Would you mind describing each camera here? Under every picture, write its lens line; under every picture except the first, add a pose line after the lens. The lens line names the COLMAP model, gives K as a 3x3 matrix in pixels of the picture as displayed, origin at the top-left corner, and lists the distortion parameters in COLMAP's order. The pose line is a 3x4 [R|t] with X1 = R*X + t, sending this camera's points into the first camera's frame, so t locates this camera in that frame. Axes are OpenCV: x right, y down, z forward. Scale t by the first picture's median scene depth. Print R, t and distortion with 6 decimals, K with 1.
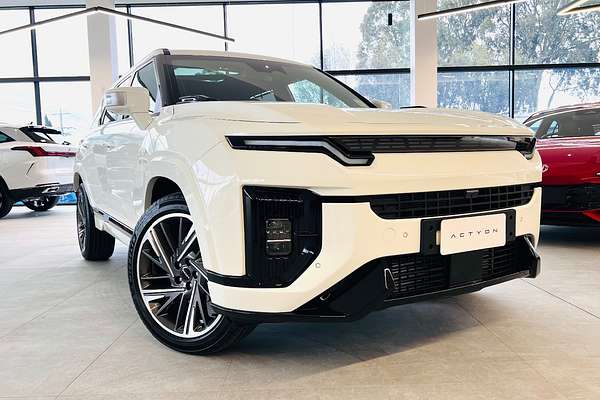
lens RADIAL K [[502.1, 0, 301.2], [0, 502.1, 197.1], [0, 0, 1]] dist [0.033573, 0.004498]
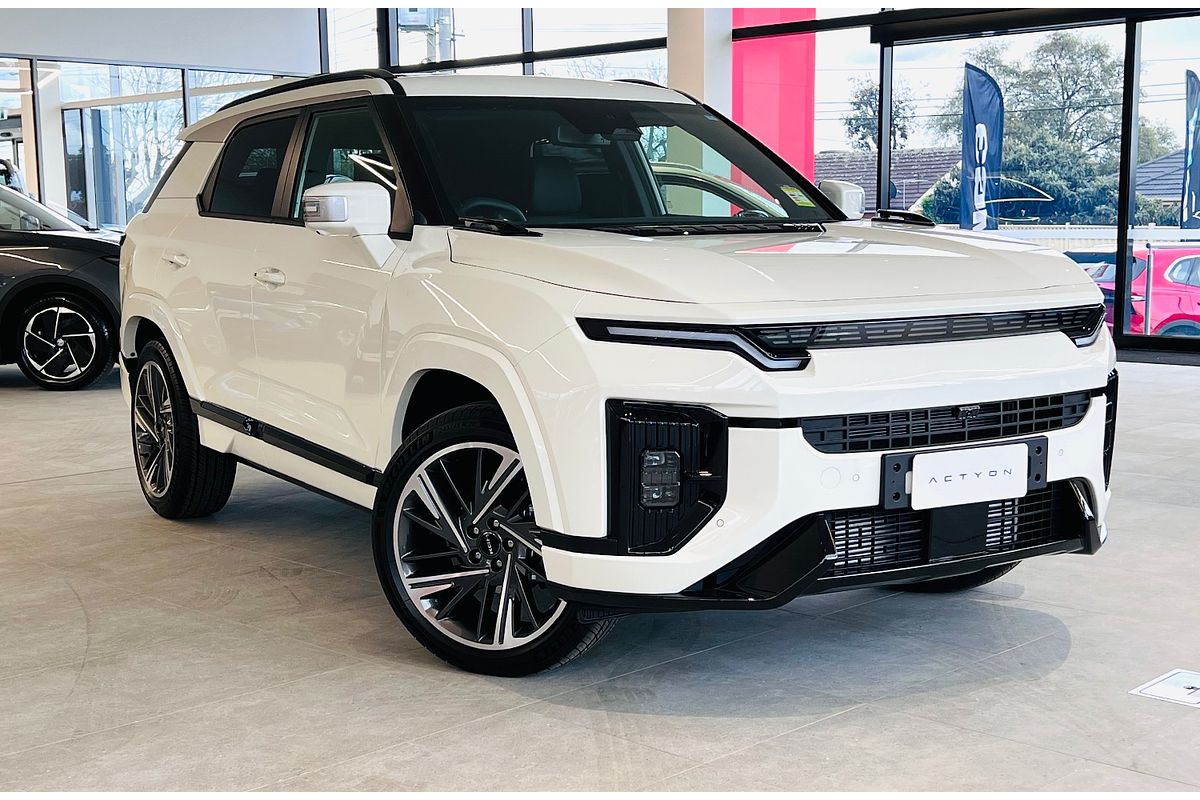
lens RADIAL K [[1631.9, 0, 605.5], [0, 1631.9, 437.4], [0, 0, 1]] dist [0.060288, 0.000000]
pose [[0.999908, 0.013523, -0.000530, -0.098294], [-0.013462, 0.997894, 0.063452, -0.090685], [0.001387, -0.063439, 0.997985, -0.940225]]
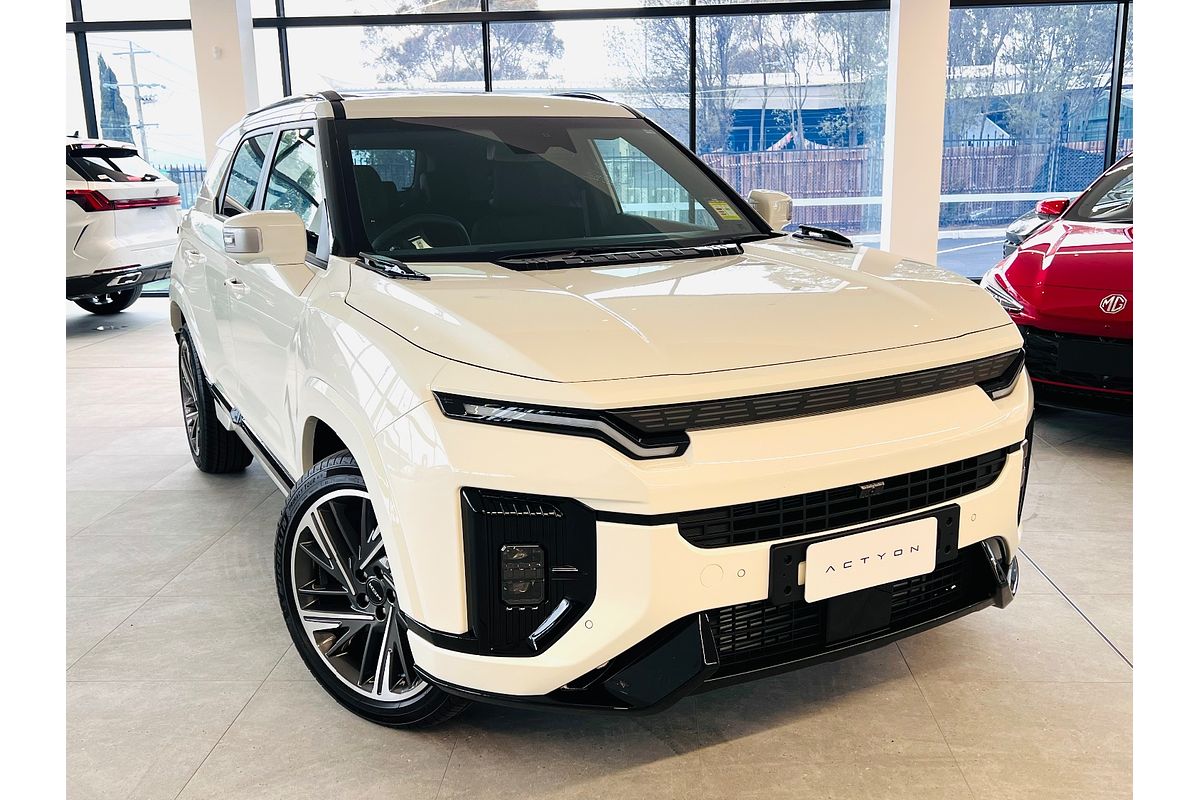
lens RADIAL K [[1091.6, 0, 599.4], [0, 1091.6, 400.8], [0, 0, 1]] dist [0.063993, -0.052416]
pose [[0.998509, 0.015260, -0.052420, 0.092345], [-0.007450, 0.989246, 0.146070, -0.262162], [0.054085, -0.145462, 0.987884, -0.194548]]
